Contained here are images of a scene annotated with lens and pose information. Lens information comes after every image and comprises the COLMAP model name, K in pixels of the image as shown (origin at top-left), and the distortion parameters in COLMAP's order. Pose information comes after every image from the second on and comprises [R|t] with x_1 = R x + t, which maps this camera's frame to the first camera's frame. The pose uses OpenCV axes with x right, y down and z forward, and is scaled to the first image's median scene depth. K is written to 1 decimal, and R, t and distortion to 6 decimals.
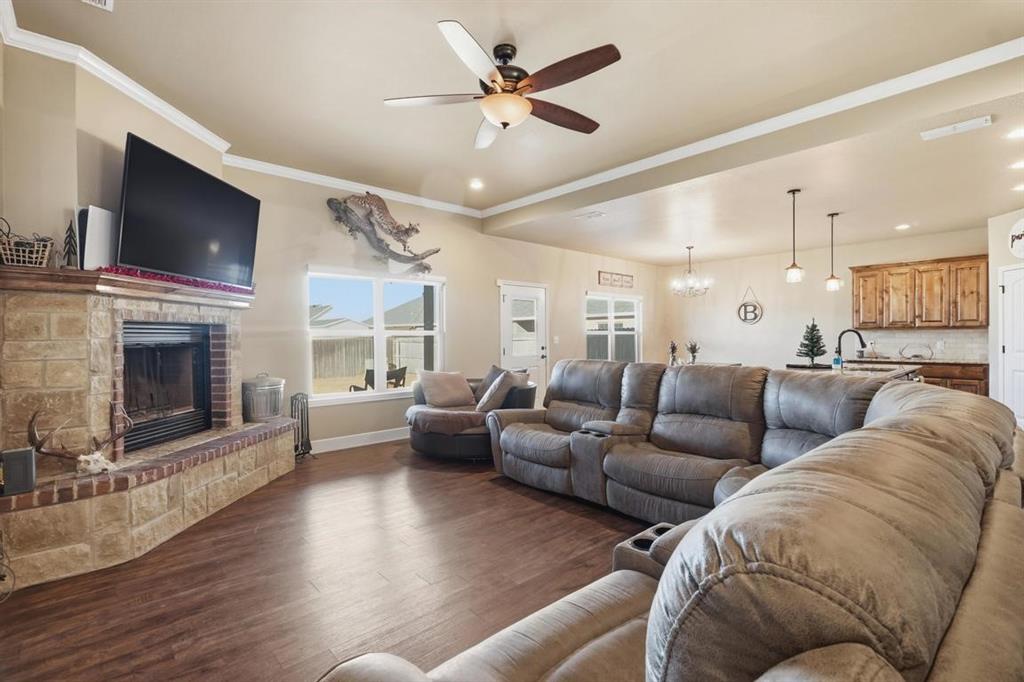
lens RADIAL K [[458.3, 0, 508.1], [0, 458.3, 339.4], [0, 0, 1]] dist [-0.008837, -0.001070]
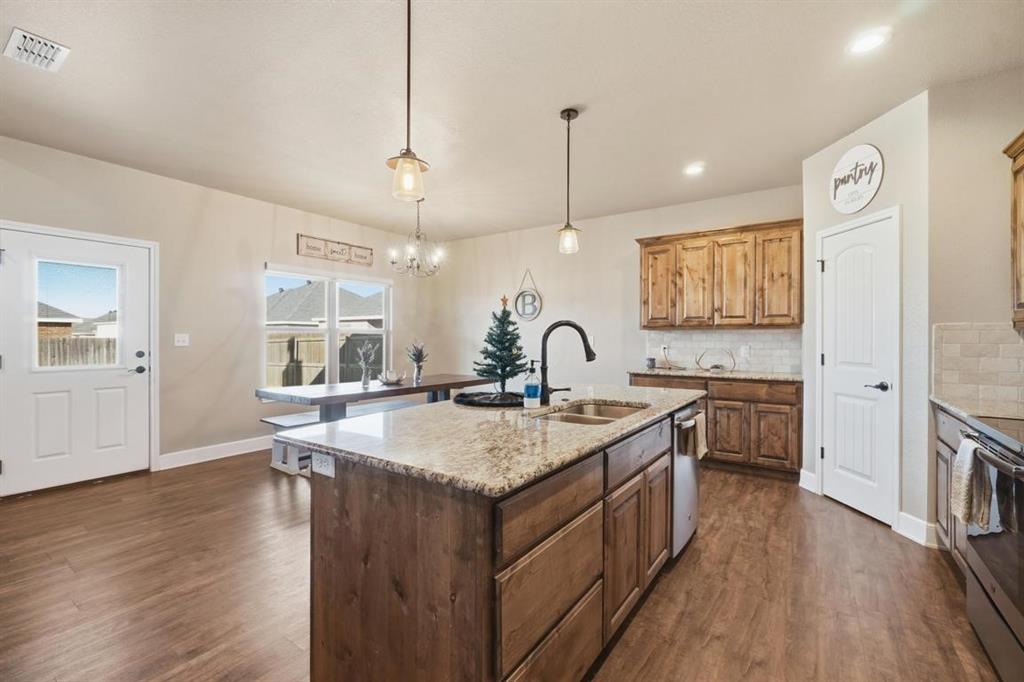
lens RADIAL K [[458.3, 0, 506.5], [0, 458.3, 339.0], [0, 0, 1]] dist [-0.008837, -0.001070]
pose [[0.968353, 0.008724, 0.249430, 0.428756], [-0.007775, 0.999958, -0.004790, -0.000531], [-0.249462, 0.002700, 0.968381, 0.417007]]
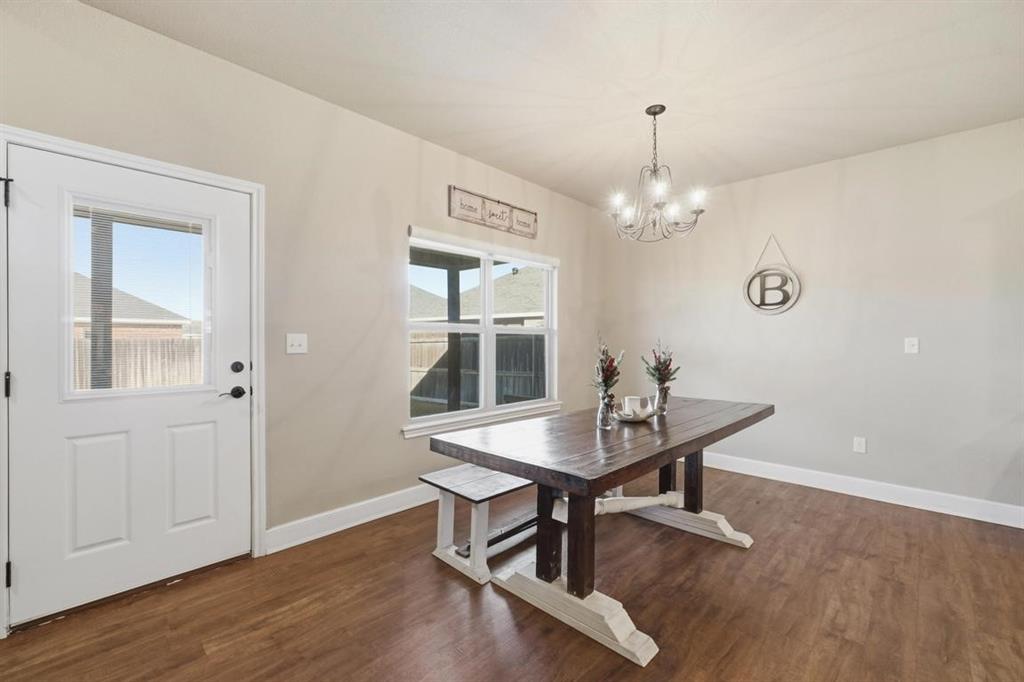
lens RADIAL K [[458.3, 0, 500.9], [0, 458.3, 342.5], [0, 0, 1]] dist [-0.008837, -0.001070]
pose [[0.996232, 0.009218, 0.086241, 0.282736], [-0.009399, 0.999954, 0.001694, -0.002370], [-0.086221, -0.002498, 0.996273, 0.752305]]
